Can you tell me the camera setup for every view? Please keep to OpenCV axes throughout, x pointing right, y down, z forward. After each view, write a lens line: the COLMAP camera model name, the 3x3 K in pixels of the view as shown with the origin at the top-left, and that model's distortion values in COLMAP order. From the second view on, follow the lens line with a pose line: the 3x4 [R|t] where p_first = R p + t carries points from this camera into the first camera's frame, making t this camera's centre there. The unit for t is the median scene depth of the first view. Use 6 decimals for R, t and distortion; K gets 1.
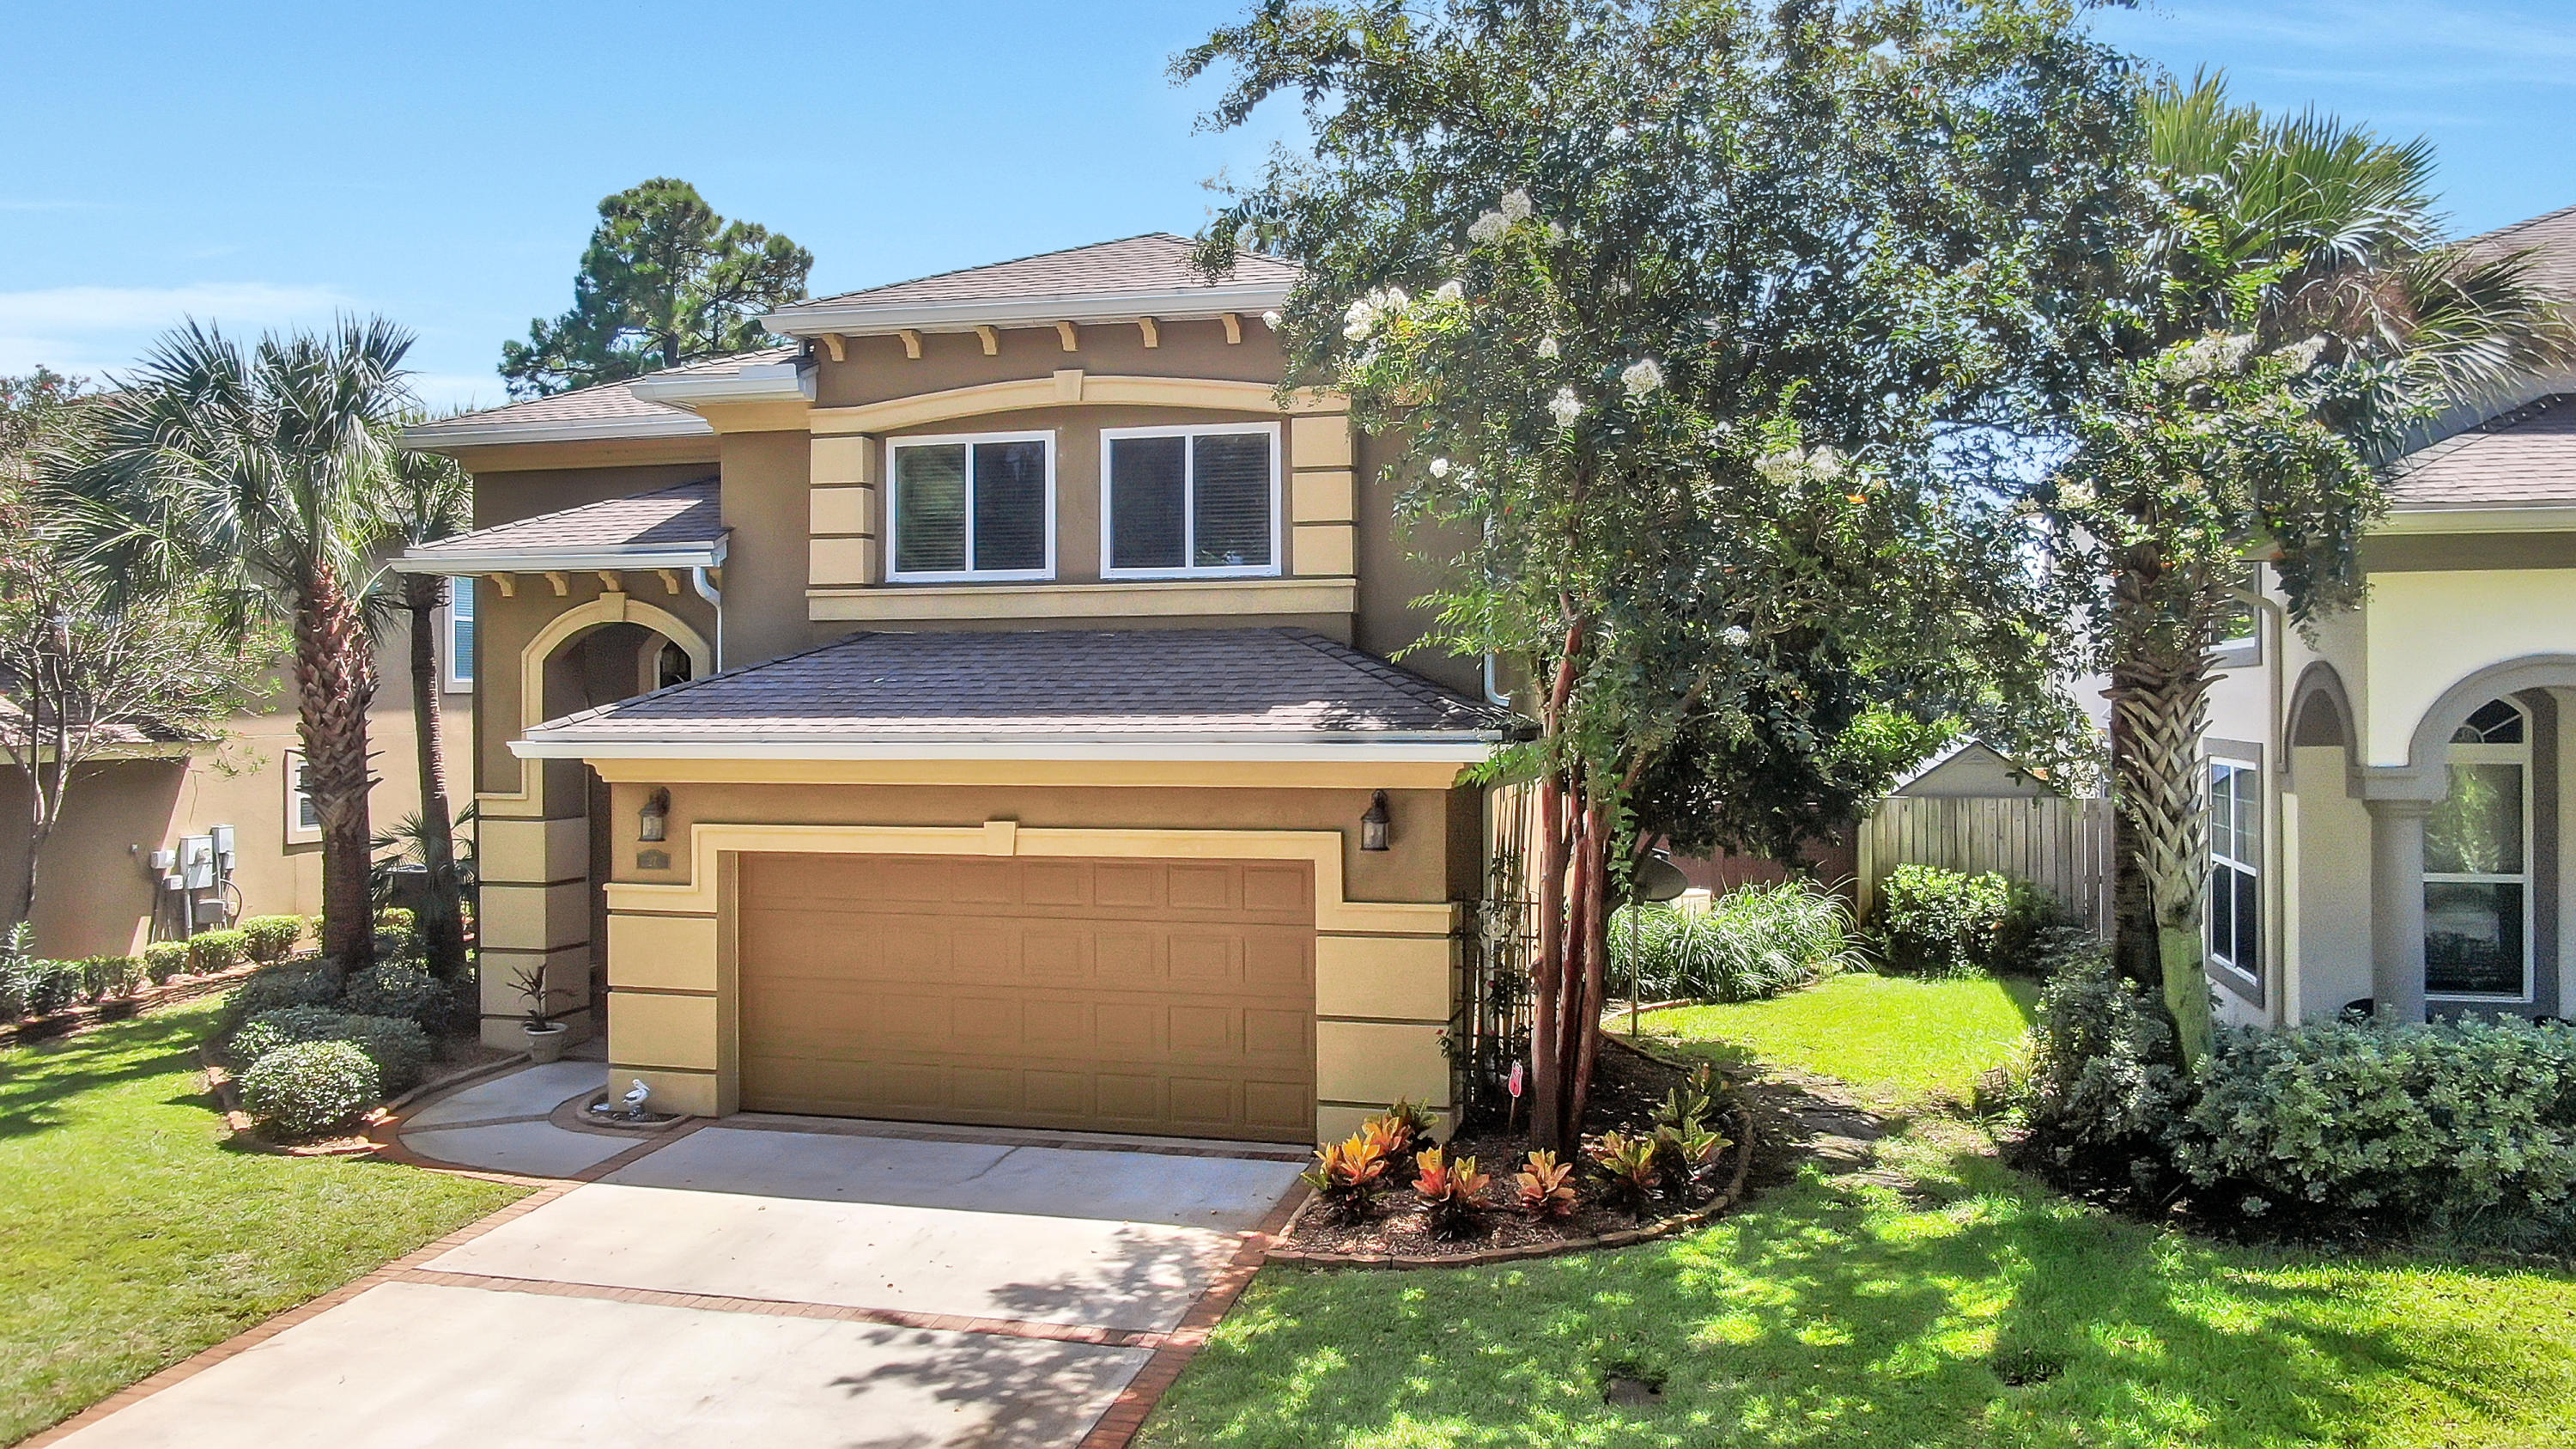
lens RADIAL K [[1816.0, 0, 1290.6], [0, 1816.0, 738.0], [0, 0, 1]] dist [-0.016887, -0.000640]
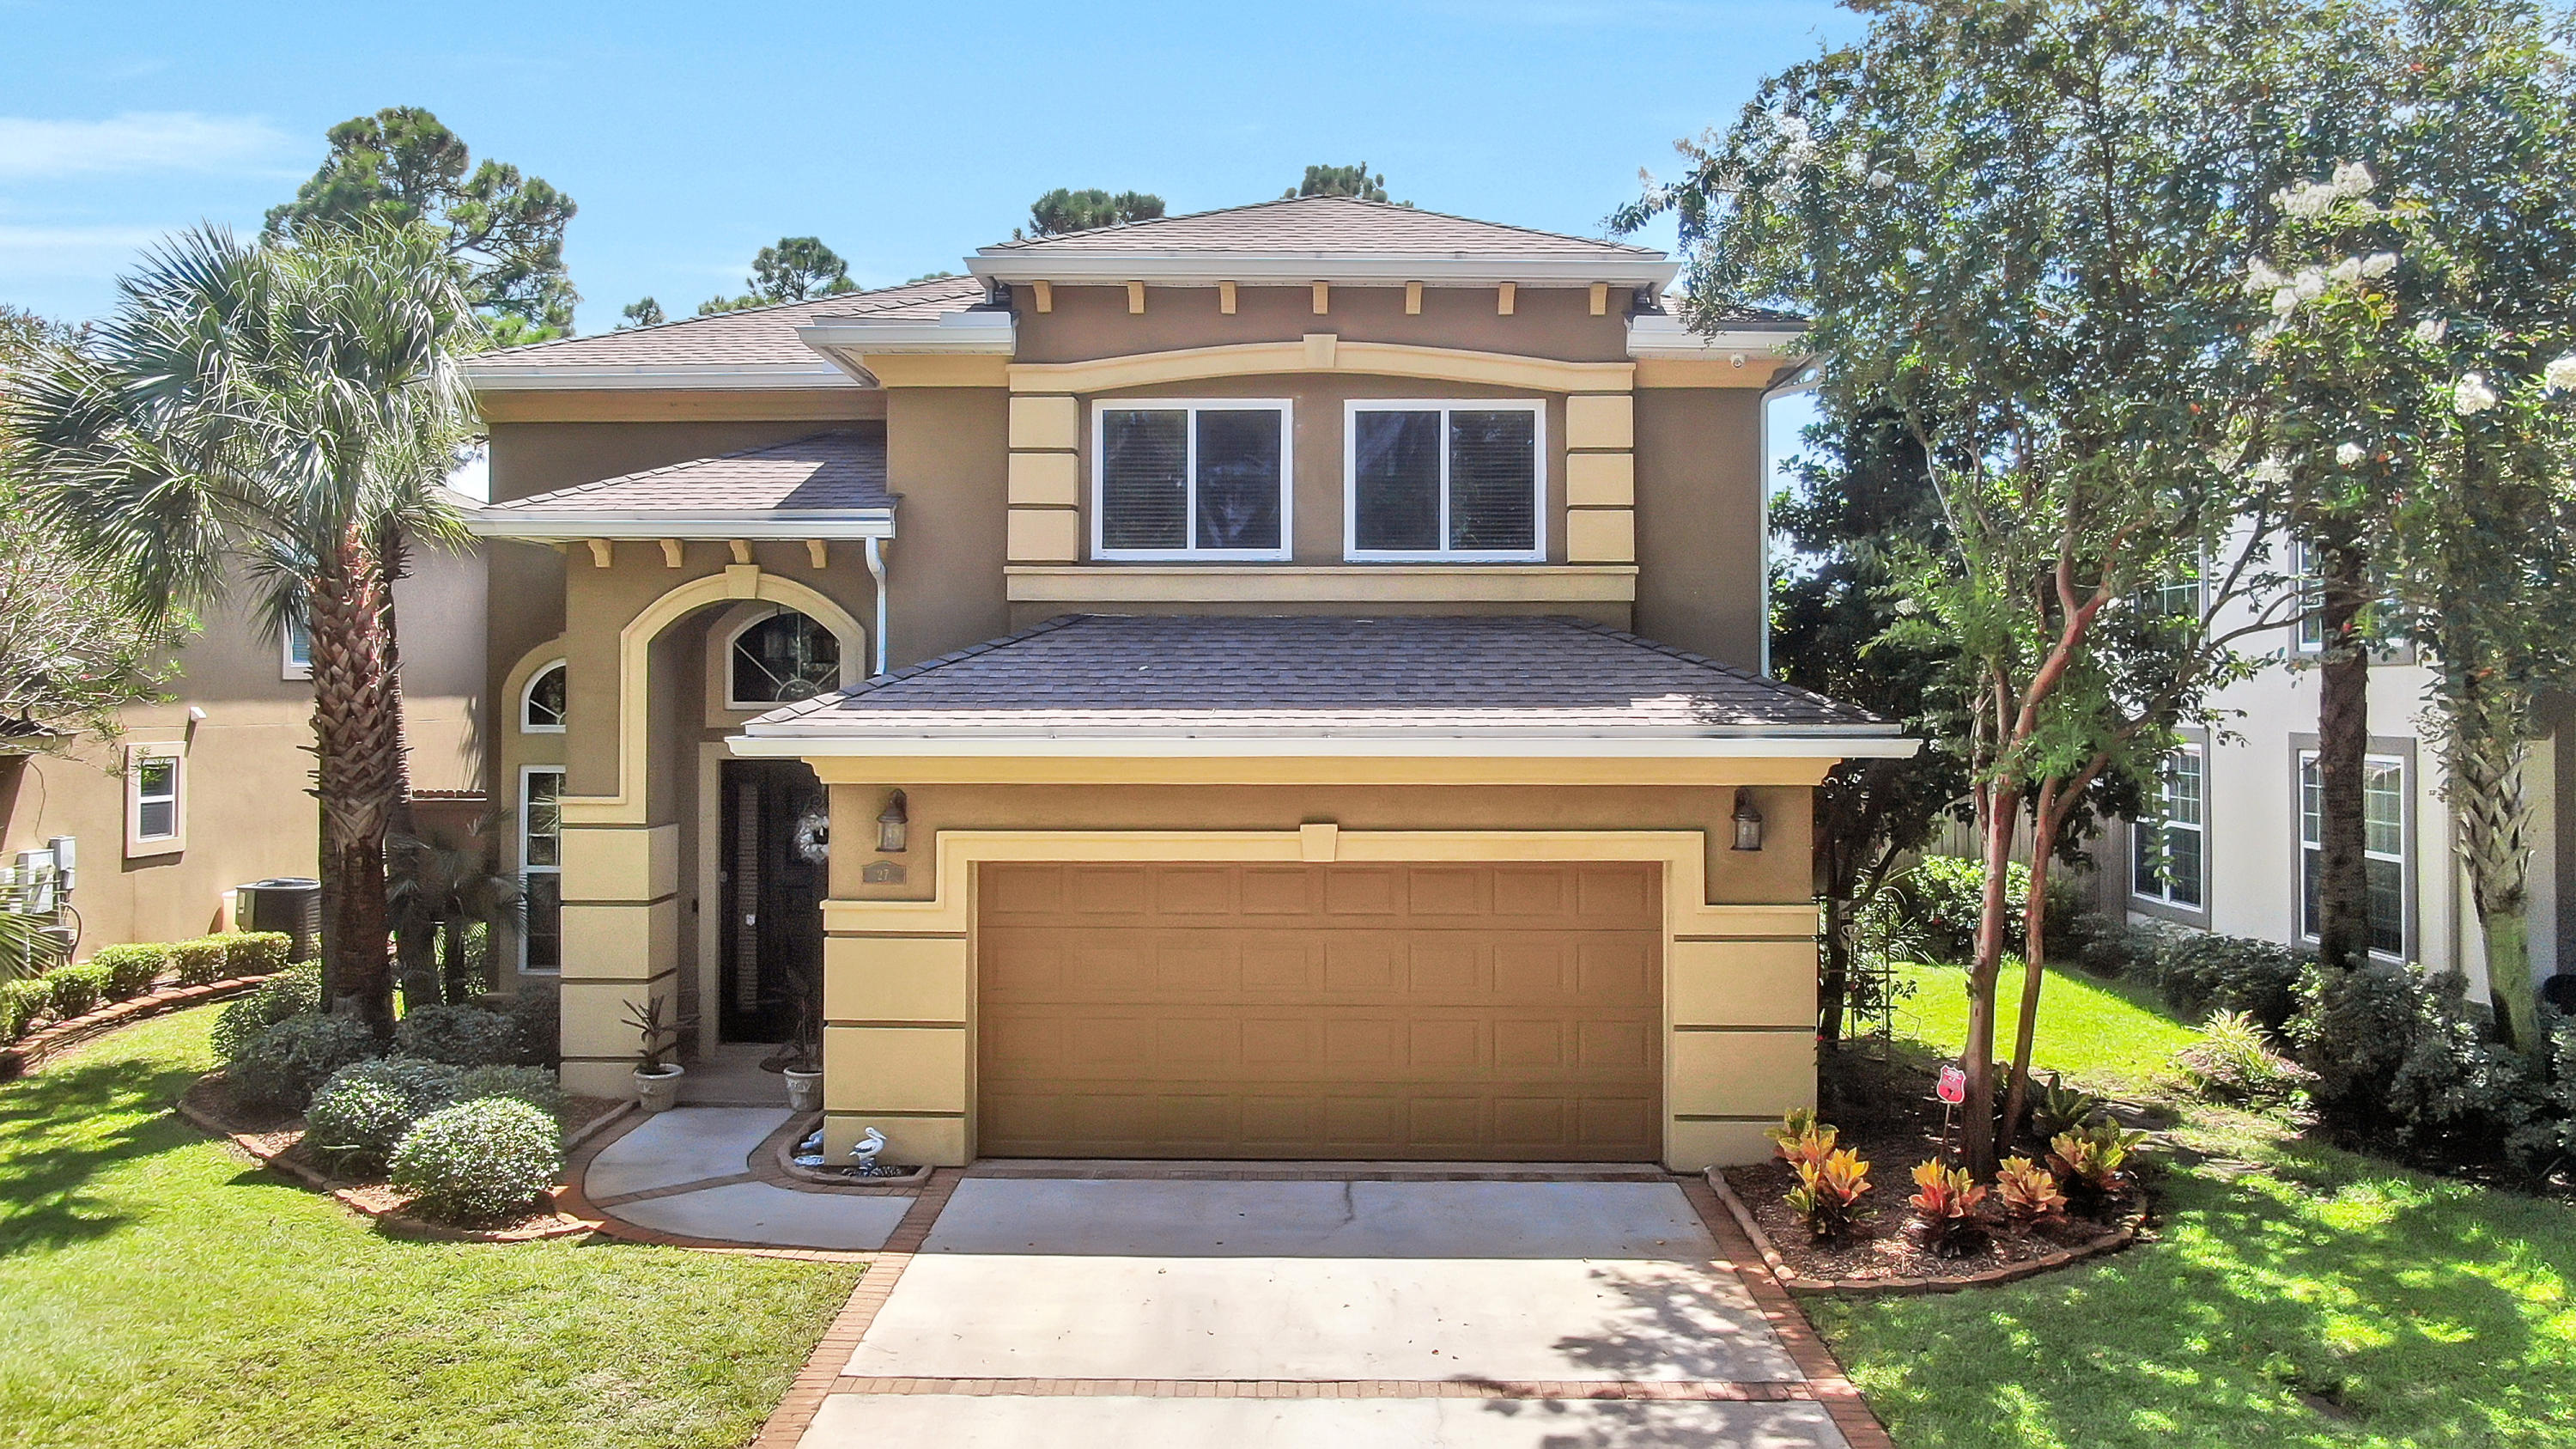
lens RADIAL K [[1816.0, 0, 1288.4], [0, 1816.0, 704.3], [0, 0, 1]] dist [-0.016887, -0.000640]
pose [[0.975657, 0.003410, 0.219274, -0.352143], [-0.000117, 0.999887, -0.015032, -0.000405], [-0.219300, 0.014640, 0.975548, 0.107845]]
